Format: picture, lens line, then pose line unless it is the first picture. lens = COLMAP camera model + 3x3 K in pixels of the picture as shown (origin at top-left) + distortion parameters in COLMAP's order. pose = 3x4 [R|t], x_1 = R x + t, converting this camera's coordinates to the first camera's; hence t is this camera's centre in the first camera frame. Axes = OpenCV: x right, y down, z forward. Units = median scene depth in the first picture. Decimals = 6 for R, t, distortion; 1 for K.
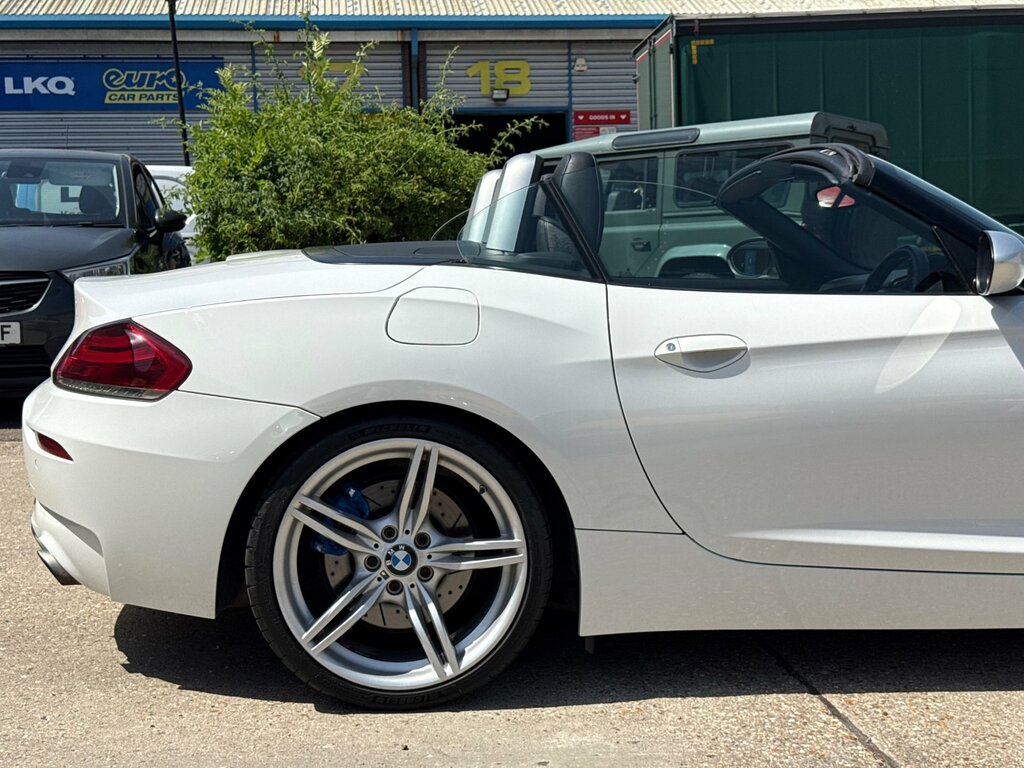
lens RADIAL K [[1429.4, 0, 476.6], [0, 1429.4, 382.8], [0, 0, 1]] dist [0.100994, -0.009773]
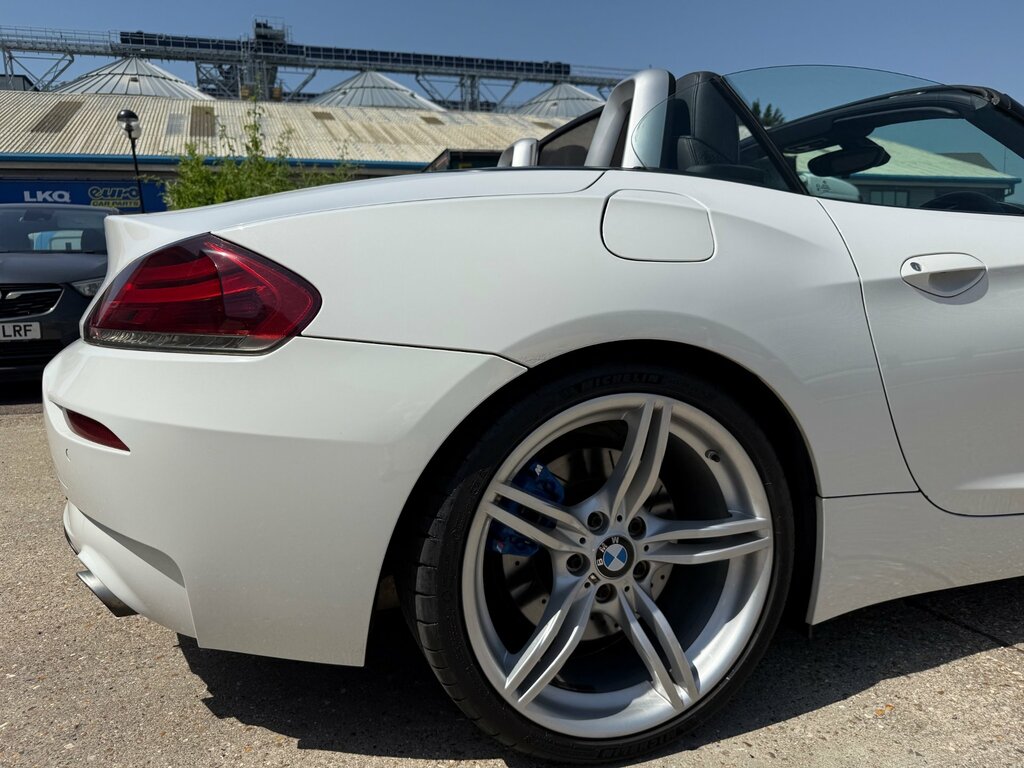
lens RADIAL K [[724.5, 0, 484.5], [0, 724.5, 388.5], [0, 0, 1]] dist [0.042888, -0.052089]
pose [[0.971565, -0.044215, 0.232609, -0.202293], [0.036426, 0.998626, 0.037675, 0.019541], [-0.233955, -0.028130, 0.971840, 0.649515]]
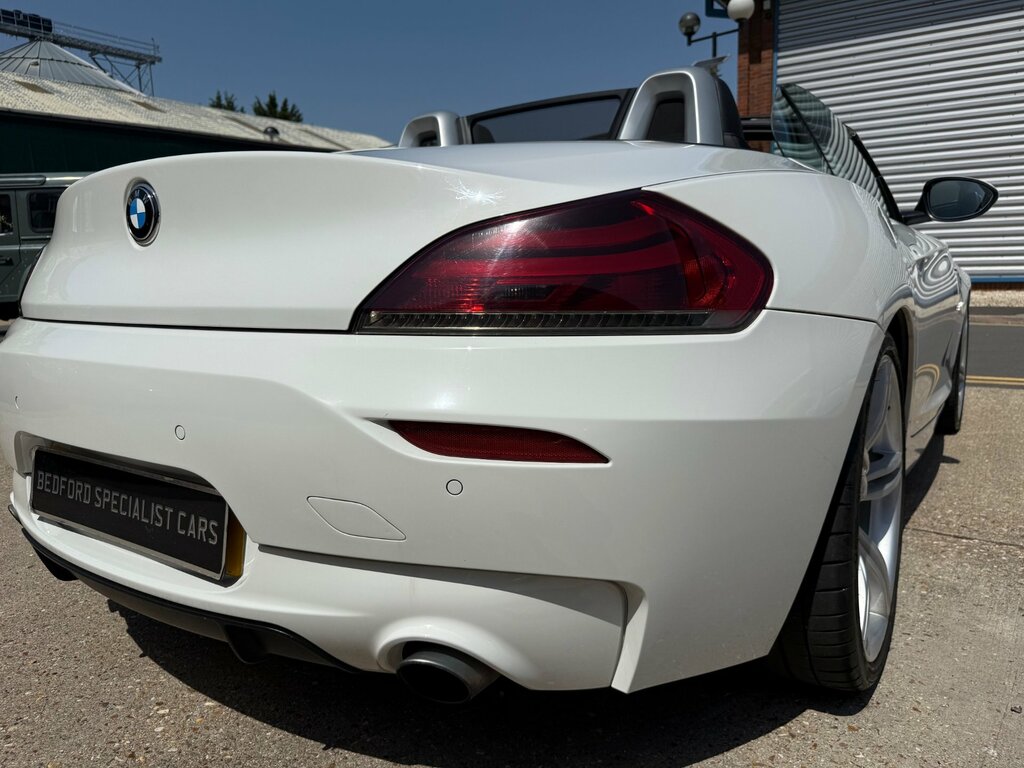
lens RADIAL K [[737.2, 0, 512.0], [0, 737.2, 384.0], [0, 0, 1]] dist [0.001742, -0.008067]
pose [[0.634629, -0.115679, 0.764110, -0.504730], [0.083396, 0.993211, 0.081099, 0.002670], [-0.768304, 0.012256, 0.639968, 0.873282]]
